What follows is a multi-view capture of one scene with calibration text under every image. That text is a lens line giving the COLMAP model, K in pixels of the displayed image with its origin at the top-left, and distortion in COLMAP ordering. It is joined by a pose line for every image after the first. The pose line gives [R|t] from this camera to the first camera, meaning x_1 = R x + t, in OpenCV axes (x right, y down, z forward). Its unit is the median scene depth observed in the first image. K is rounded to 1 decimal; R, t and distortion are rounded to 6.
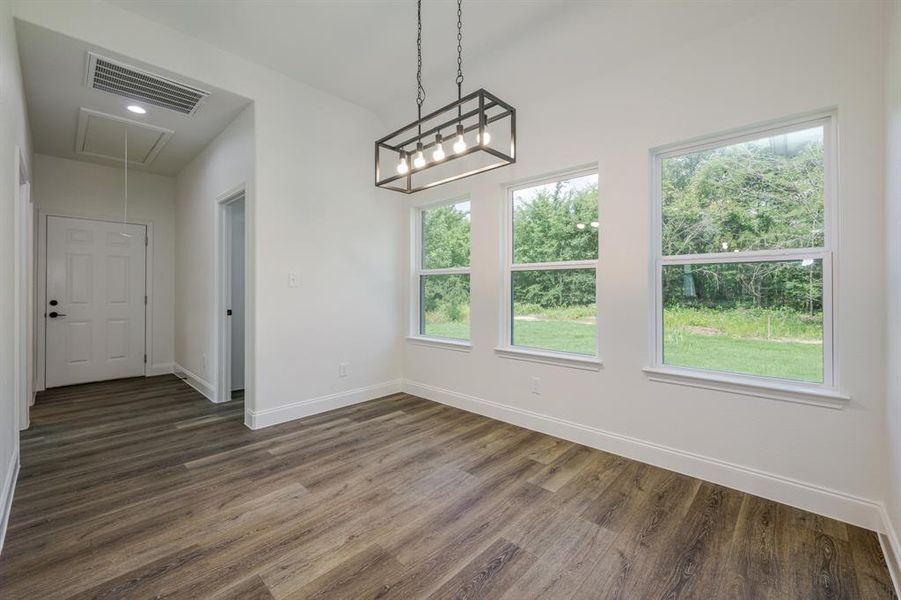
lens RADIAL K [[365.6, 0, 449.0], [0, 365.6, 292.1], [0, 0, 1]] dist [-0.000495, -0.000128]
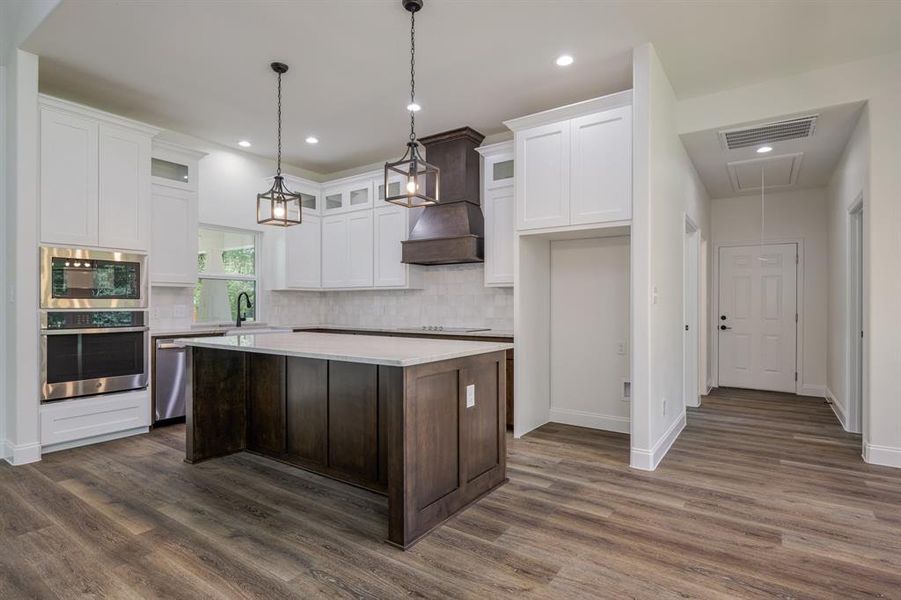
lens RADIAL K [[453.7, 0, 454.1], [0, 453.7, 302.9], [0, 0, 1]] dist [0.002204, 0.000737]
pose [[0.151590, -0.007431, -0.988416, 0.423178], [-0.004605, 0.999956, -0.008224, -0.005885], [0.988433, 0.005798, 0.151549, -0.184931]]
